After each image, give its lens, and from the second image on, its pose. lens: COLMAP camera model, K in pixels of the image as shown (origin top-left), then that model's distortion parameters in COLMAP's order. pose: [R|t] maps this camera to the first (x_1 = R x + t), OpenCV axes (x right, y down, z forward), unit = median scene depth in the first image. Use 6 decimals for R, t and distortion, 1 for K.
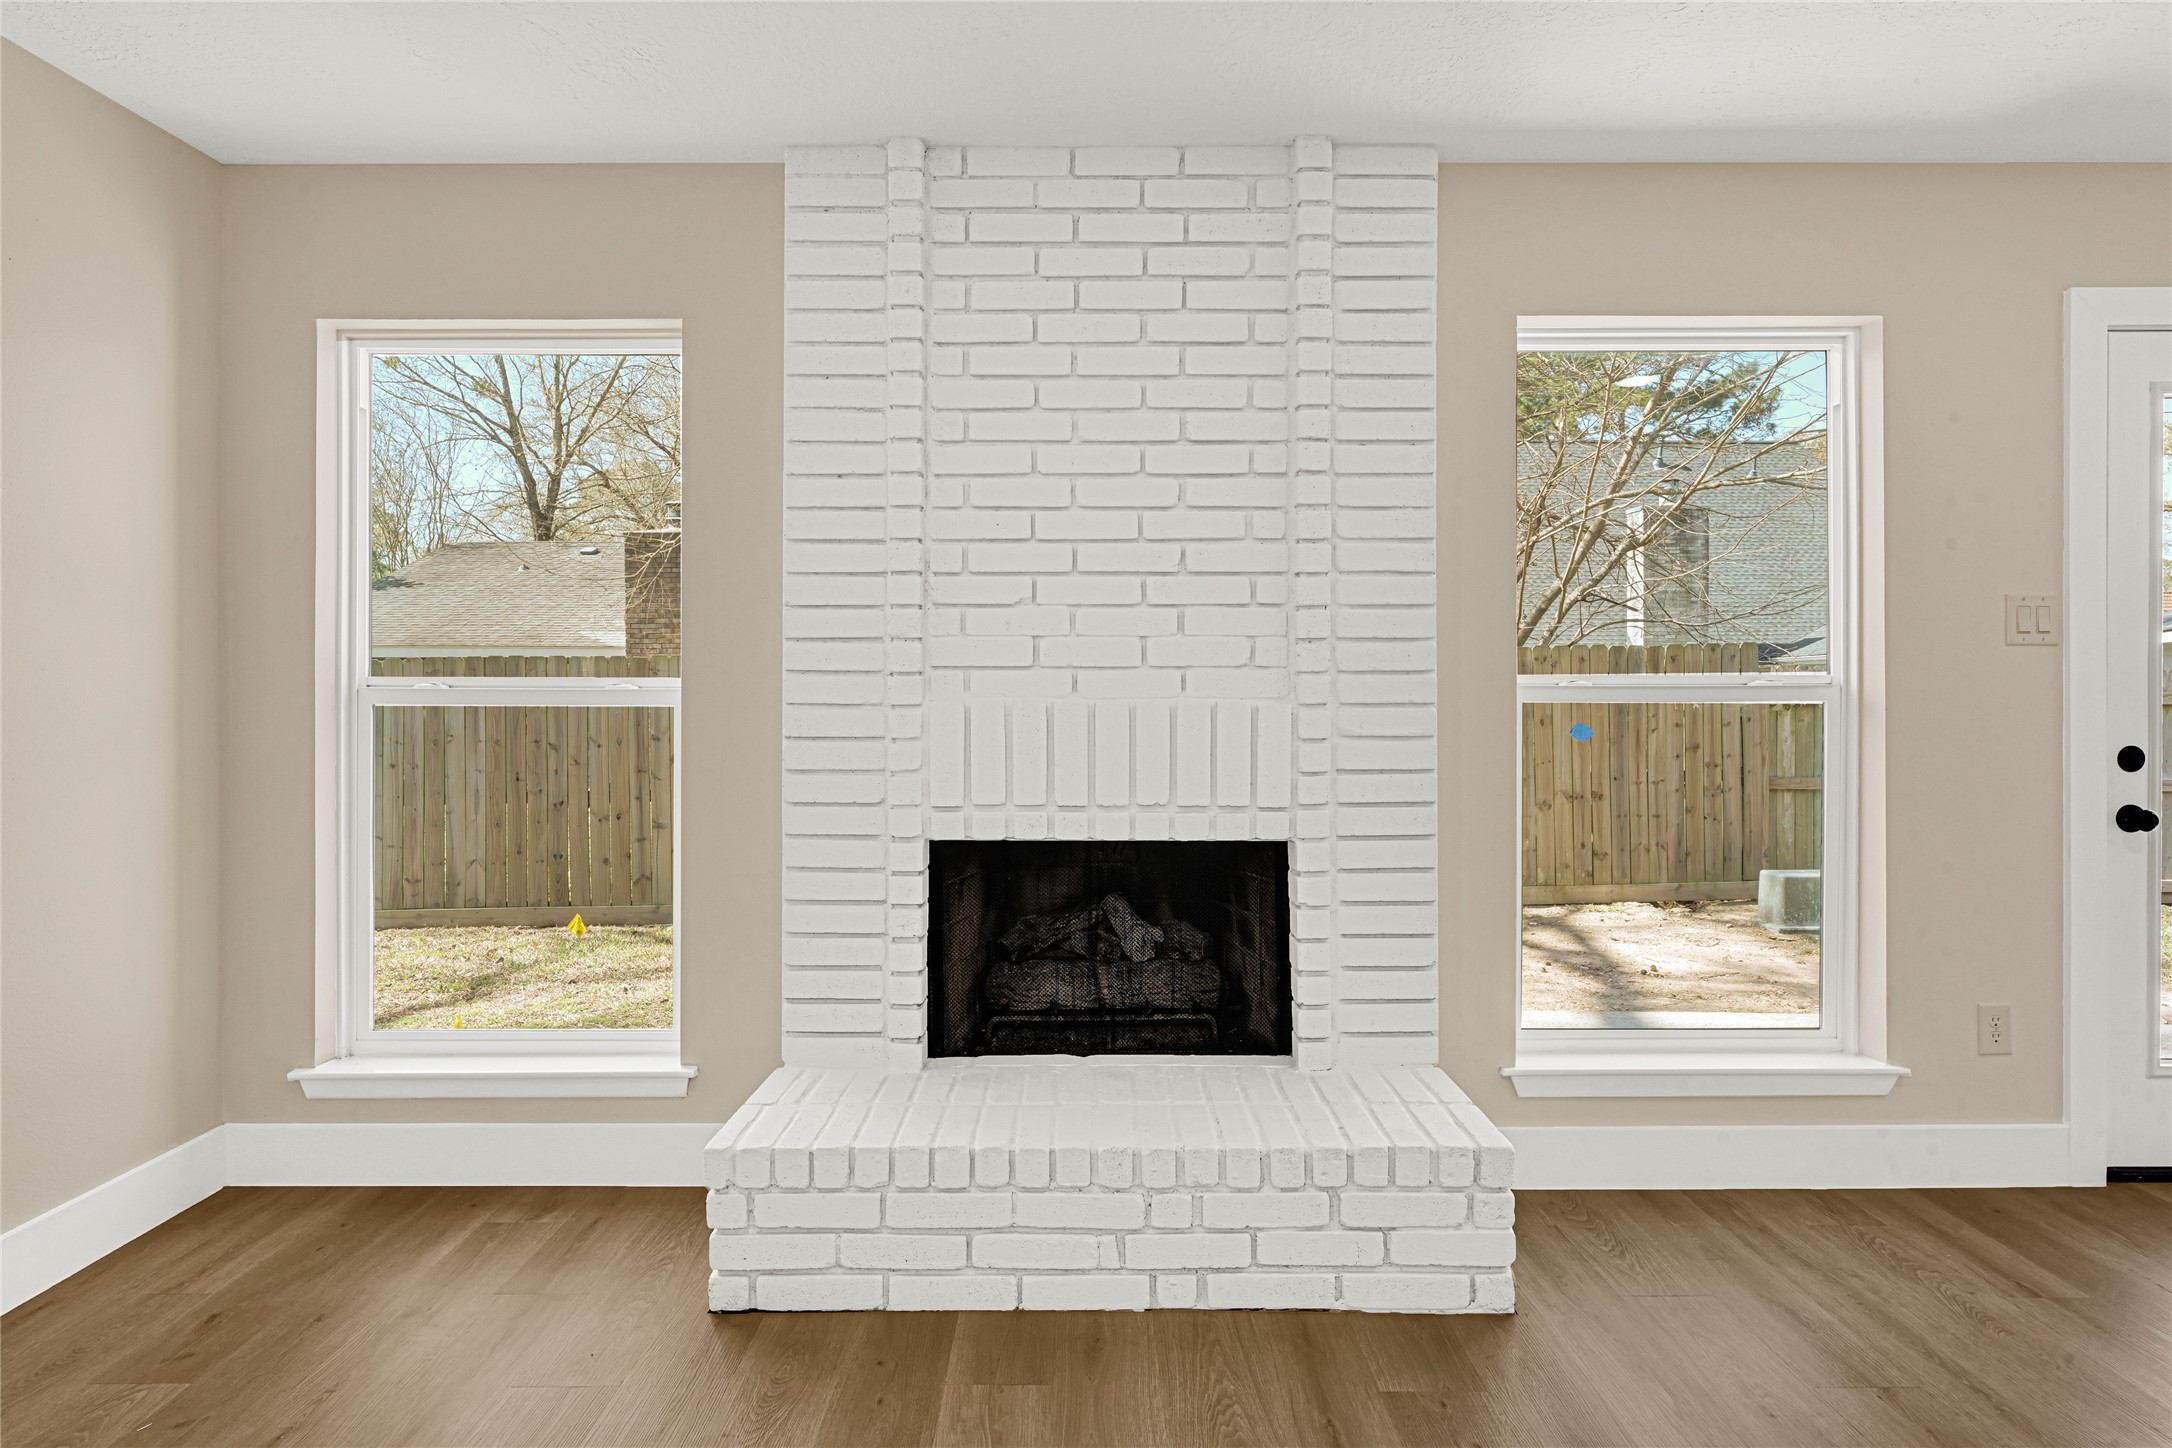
lens RADIAL K [[1164.7, 0, 1075.3], [0, 1164.7, 714.2], [0, 0, 1]] dist [0.003359, 0.000384]
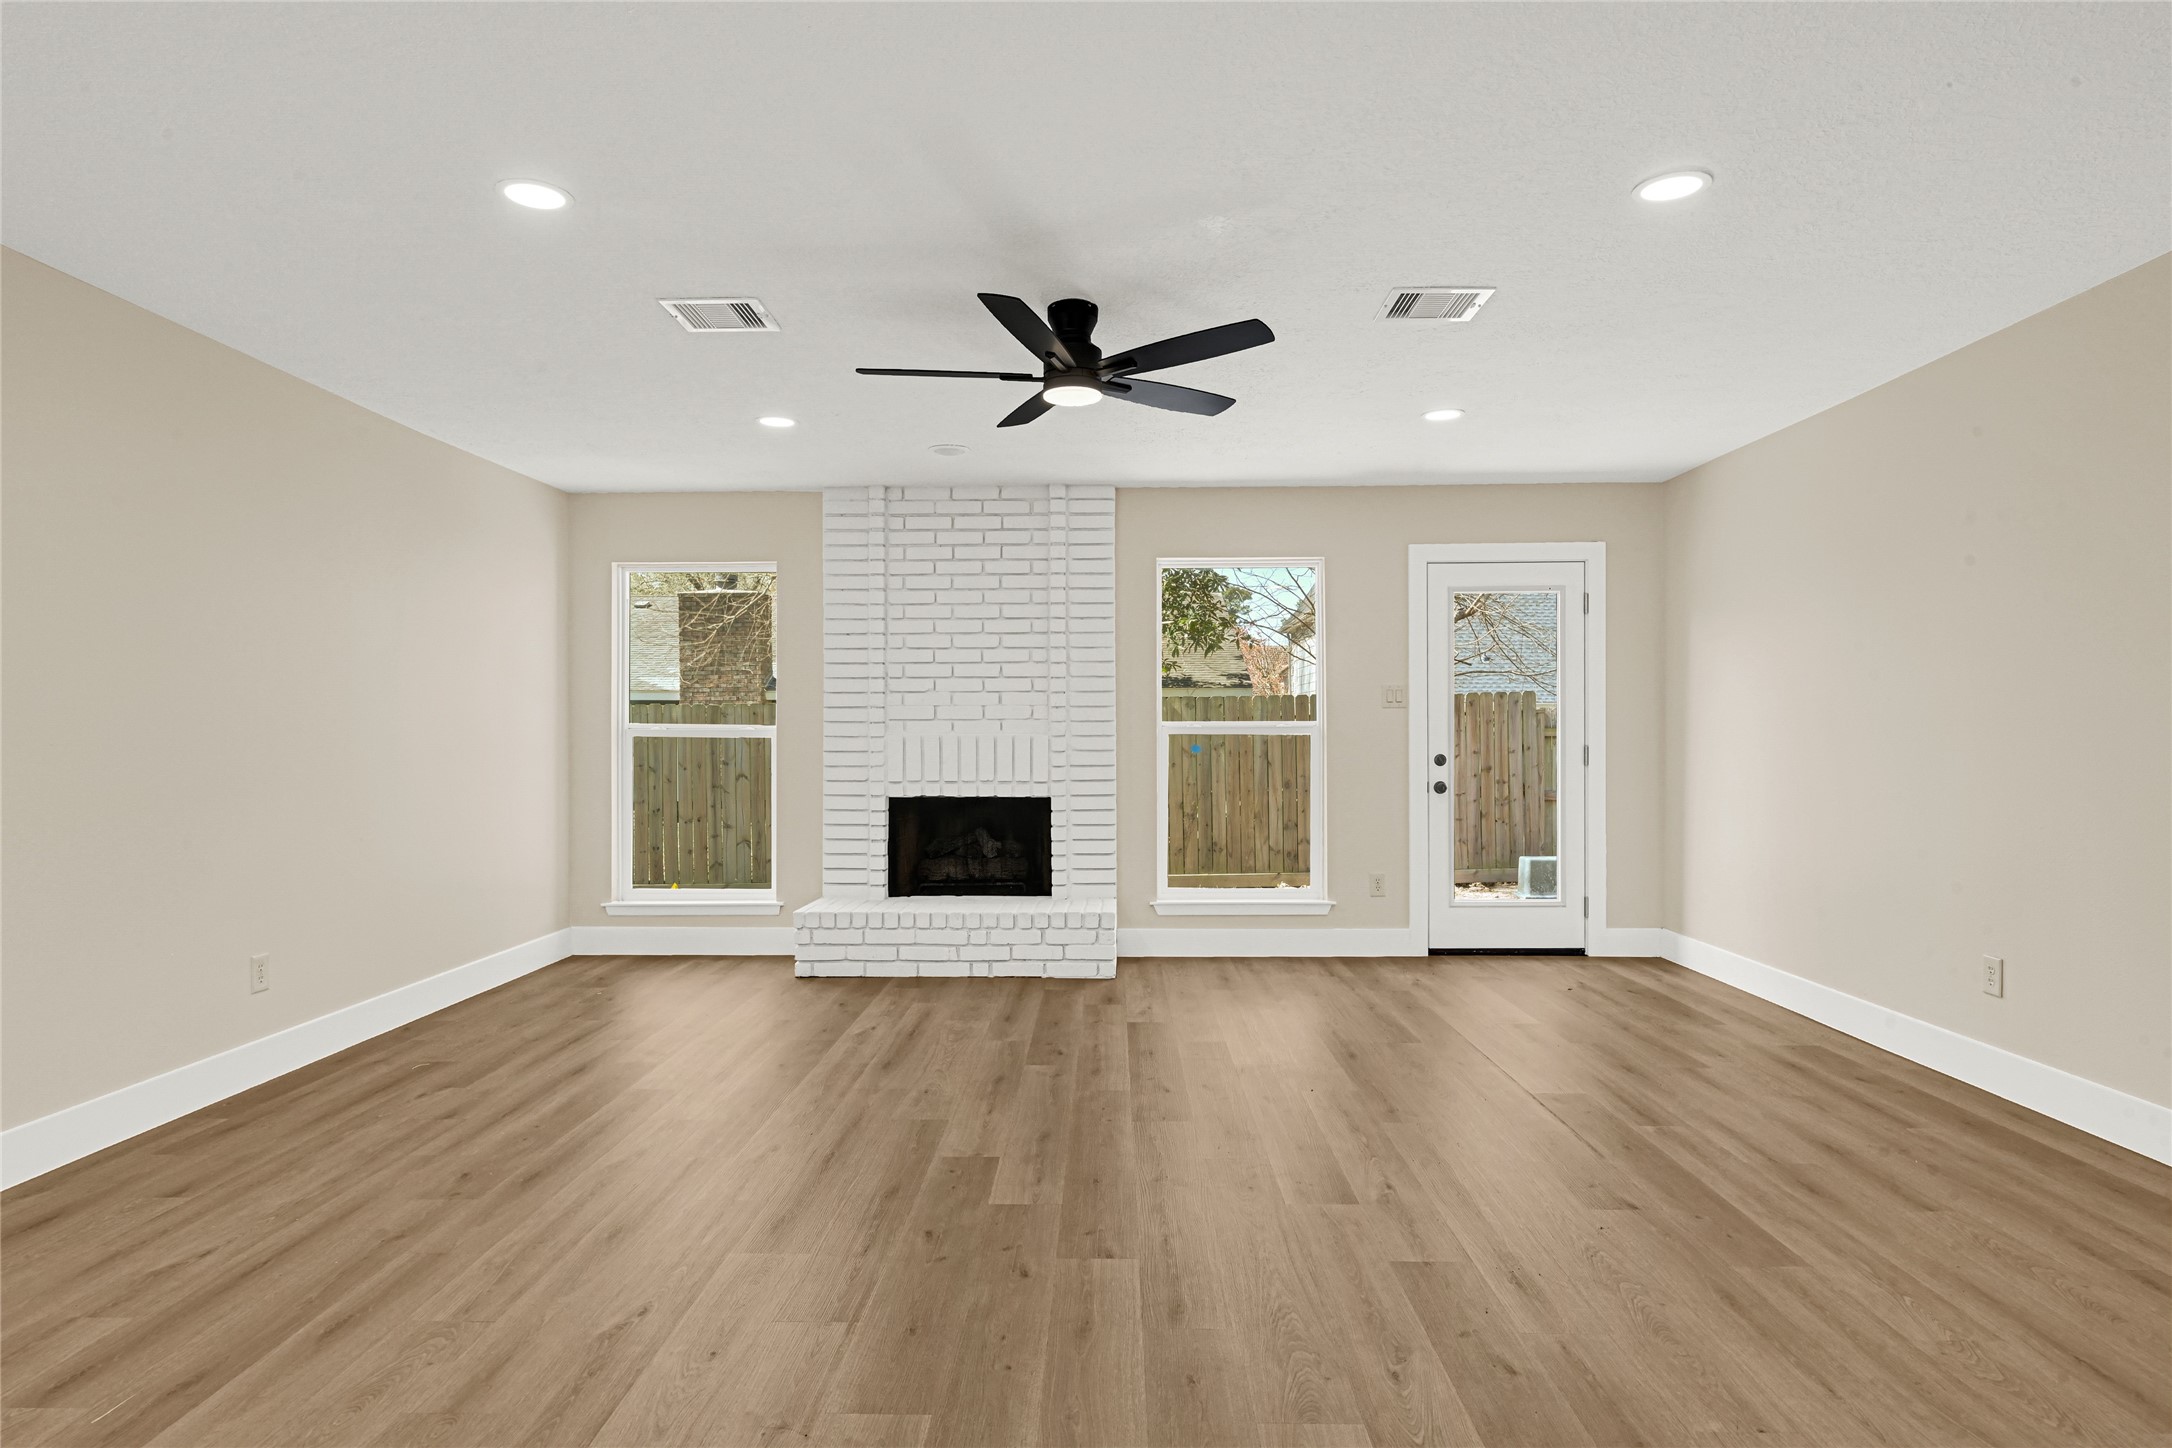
lens RADIAL K [[1173.5, 0, 1082.2], [0, 1173.5, 746.2], [0, 0, 1]] dist [0.000364, 0.000173]
pose [[0.999840, -0.002122, -0.017744, 0.285844], [0.002067, 0.999993, -0.003121, 0.018147], [0.017750, 0.003084, 0.999838, -1.237515]]
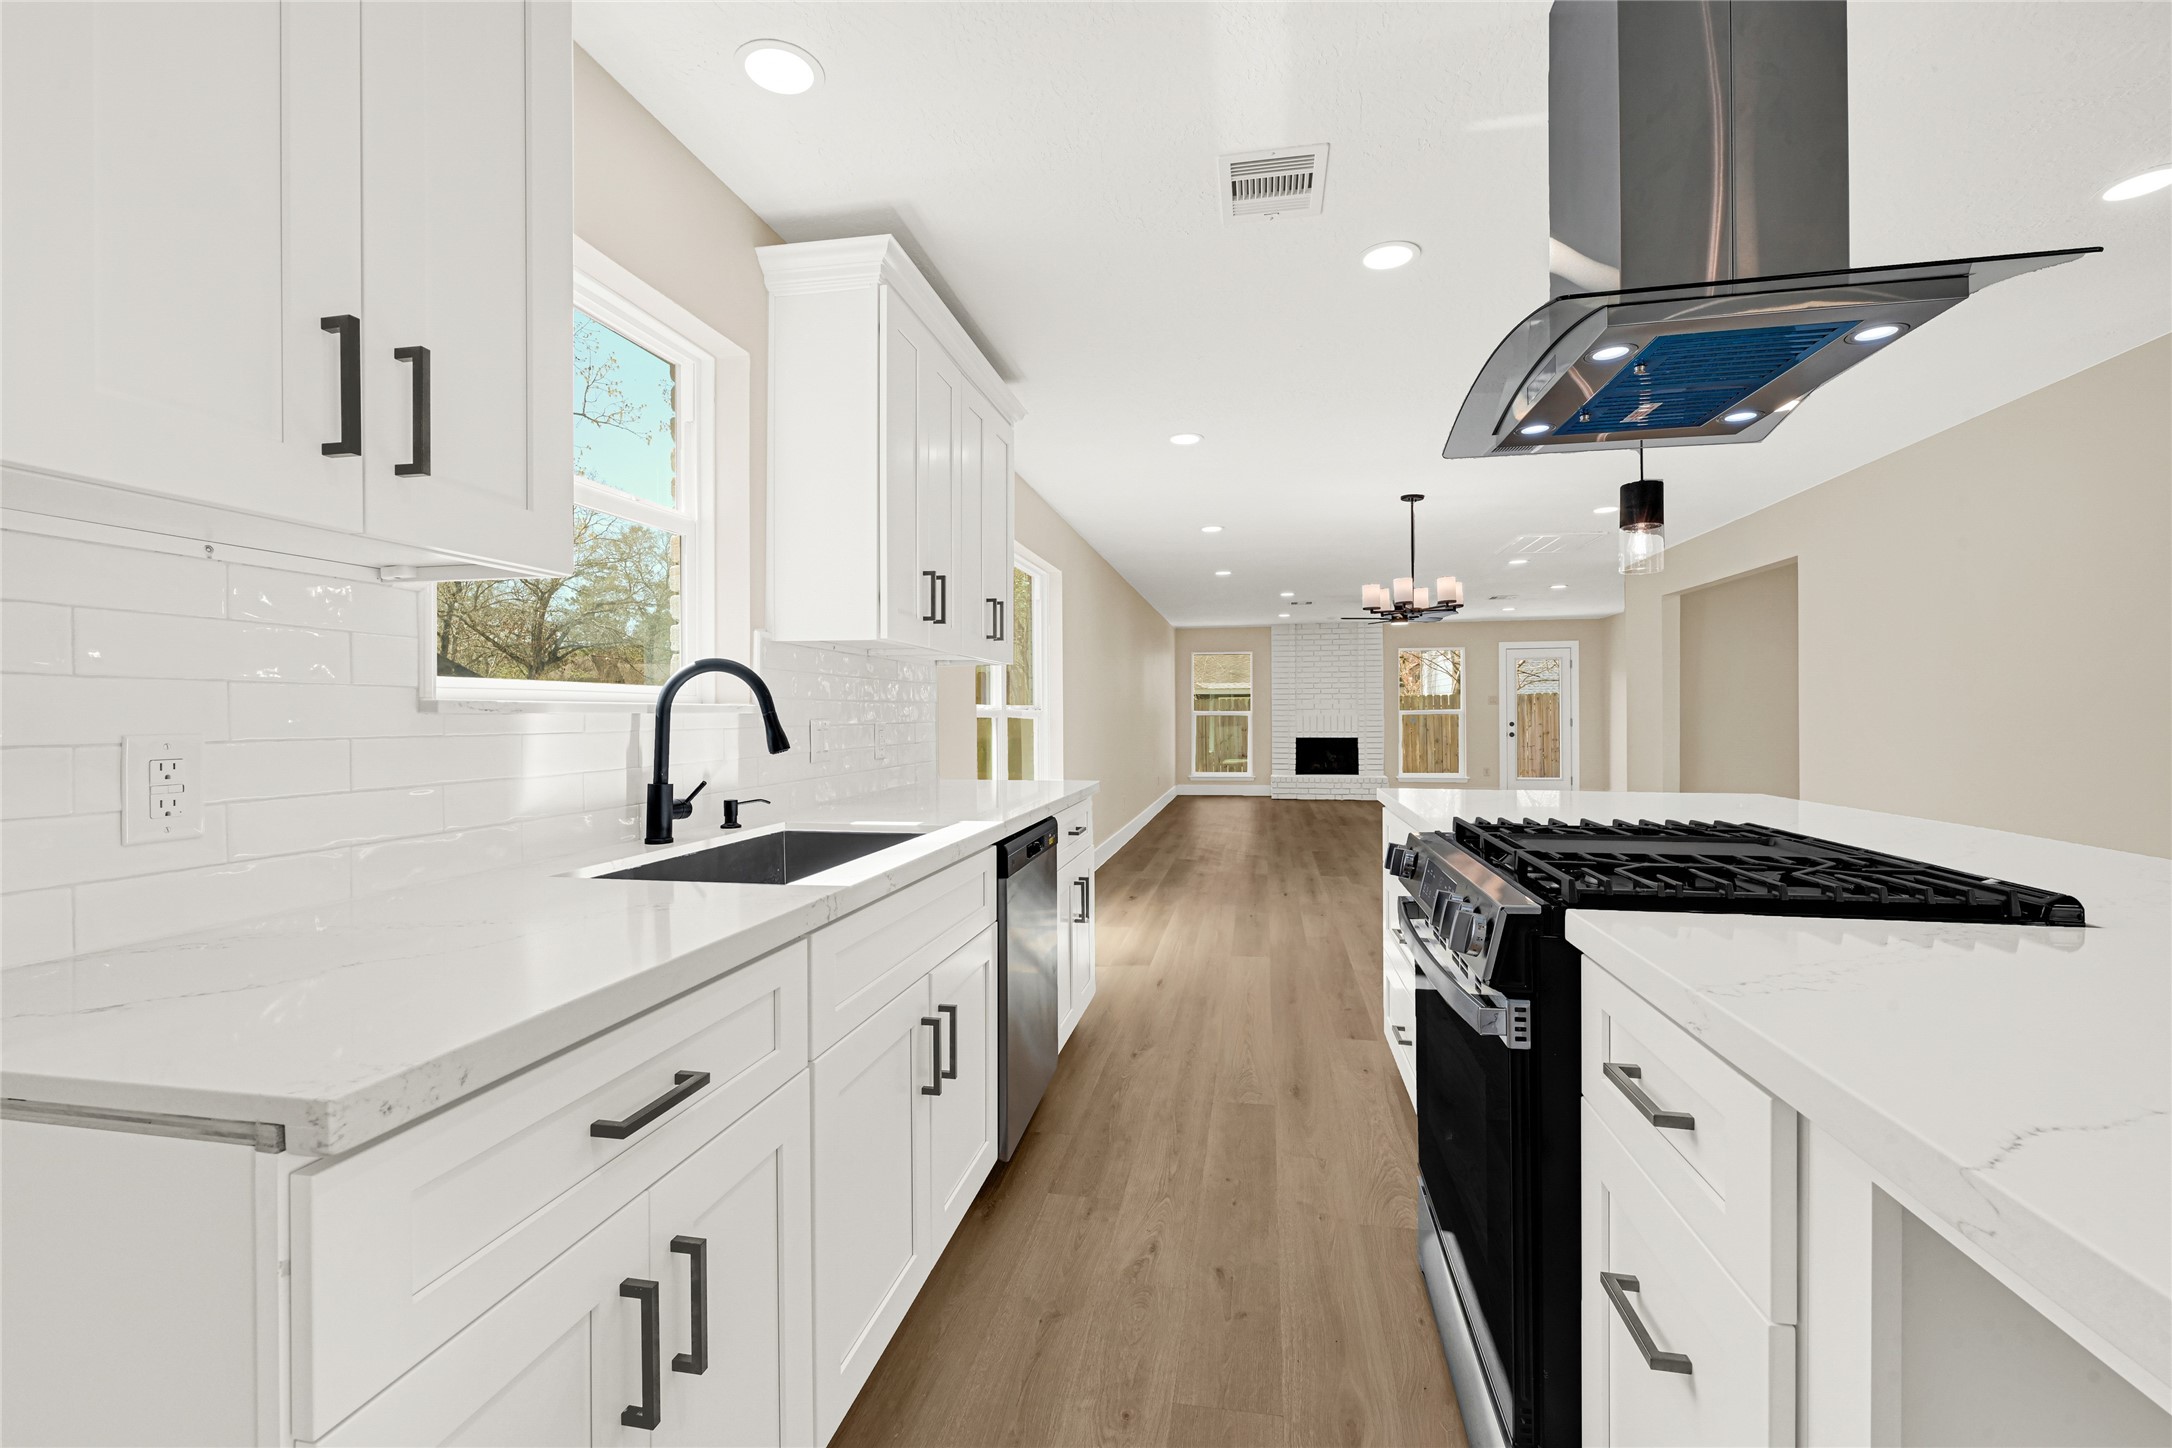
lens RADIAL K [[895.3, 0, 1086.0], [0, 895.3, 724.0], [0, 0, 1]] dist [0.000044, 0.000110]
pose [[0.981969, -0.002785, -0.189020, -0.321674], [0.002218, 0.999992, -0.003210, 0.048393], [0.189027, 0.002733, 0.981968, -3.809604]]
